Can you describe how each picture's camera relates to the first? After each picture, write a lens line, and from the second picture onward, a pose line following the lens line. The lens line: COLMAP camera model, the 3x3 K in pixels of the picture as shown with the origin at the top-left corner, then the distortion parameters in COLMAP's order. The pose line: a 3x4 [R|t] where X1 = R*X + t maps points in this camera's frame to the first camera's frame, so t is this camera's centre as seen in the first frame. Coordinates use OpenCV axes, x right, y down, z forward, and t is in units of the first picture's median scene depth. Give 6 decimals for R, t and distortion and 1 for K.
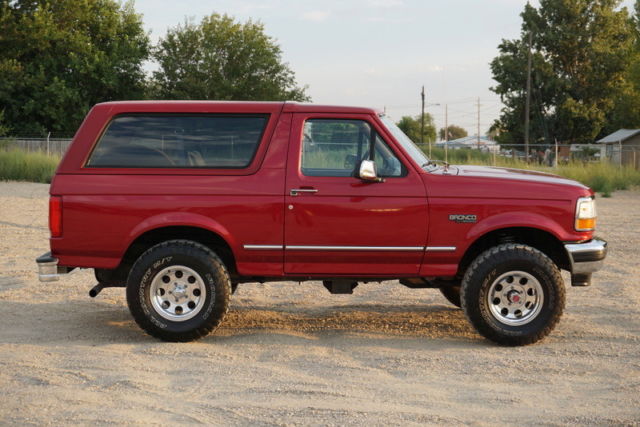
lens RADIAL K [[1114.9, 0, 320.0], [0, 1114.9, 213.5], [0, 0, 1]] dist [0.033425, 0.104374]
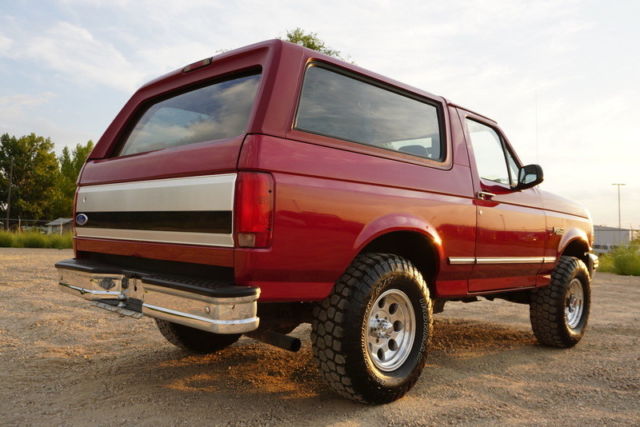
lens RADIAL K [[552.4, 0, 320.0], [0, 552.4, 213.5], [0, 0, 1]] dist [-0.007949, 0.002876]
pose [[0.711933, 0.045628, 0.700763, -0.399259], [0.022664, 0.995874, -0.087868, 0.028452], [-0.701881, 0.078438, 0.707962, 0.777066]]
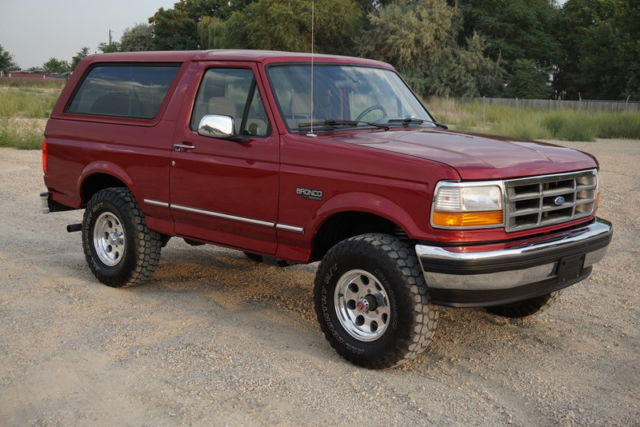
lens RADIAL K [[850.6, 0, 320.0], [0, 850.6, 213.5], [0, 0, 1]] dist [0.034639, 0.037604]
pose [[0.719611, 0.114561, -0.684862, 0.542211], [-0.072586, 0.993303, 0.089887, -0.036013], [0.690573, -0.014972, 0.723108, 0.563145]]
